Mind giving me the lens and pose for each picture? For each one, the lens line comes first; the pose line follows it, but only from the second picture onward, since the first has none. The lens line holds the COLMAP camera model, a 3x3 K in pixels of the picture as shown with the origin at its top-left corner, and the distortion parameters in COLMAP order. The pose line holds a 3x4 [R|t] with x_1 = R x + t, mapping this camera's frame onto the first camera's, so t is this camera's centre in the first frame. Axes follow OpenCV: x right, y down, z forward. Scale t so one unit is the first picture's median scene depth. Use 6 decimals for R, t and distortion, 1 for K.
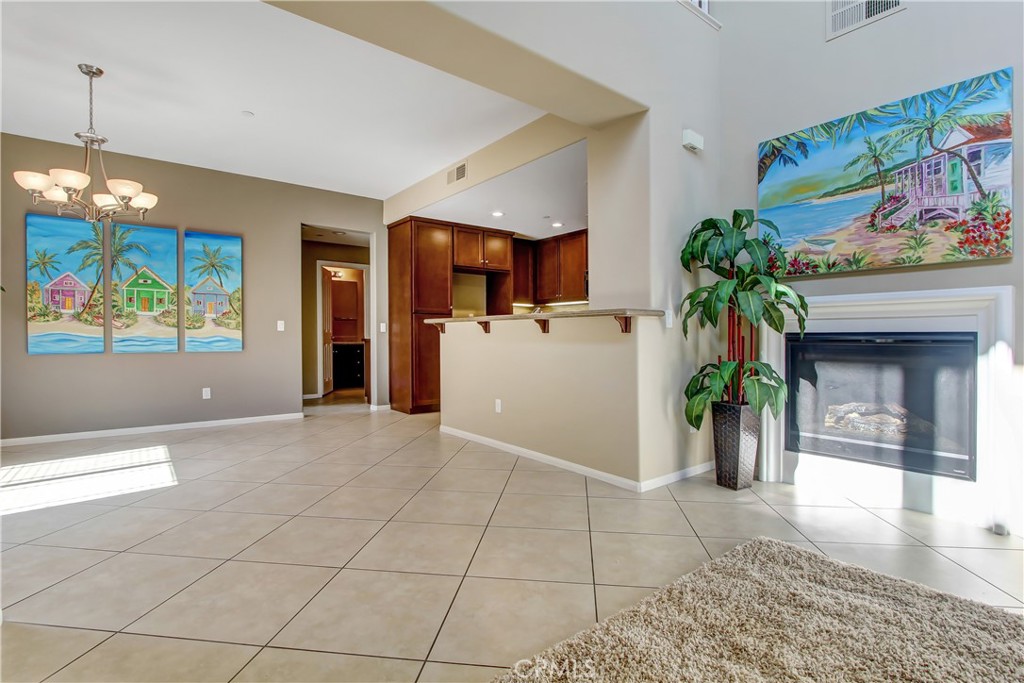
lens RADIAL K [[489.2, 0, 518.8], [0, 489.2, 342.6], [0, 0, 1]] dist [-0.009374, 0.000038]
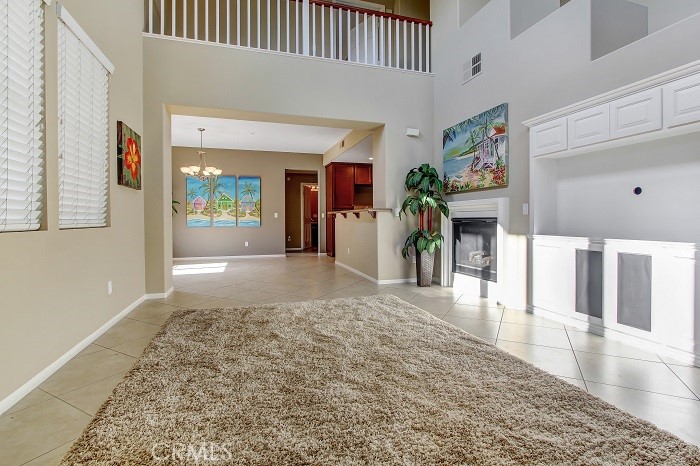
lens RADIAL K [[327.0, 0, 348.6], [0, 327.0, 222.9], [0, 0, 1]] dist [-0.002633, -0.000014]
pose [[0.936774, -0.000026, -0.349934, 0.650370], [-0.000511, 0.999999, -0.001445, 0.005194], [0.349934, 0.001532, 0.936773, -0.546528]]
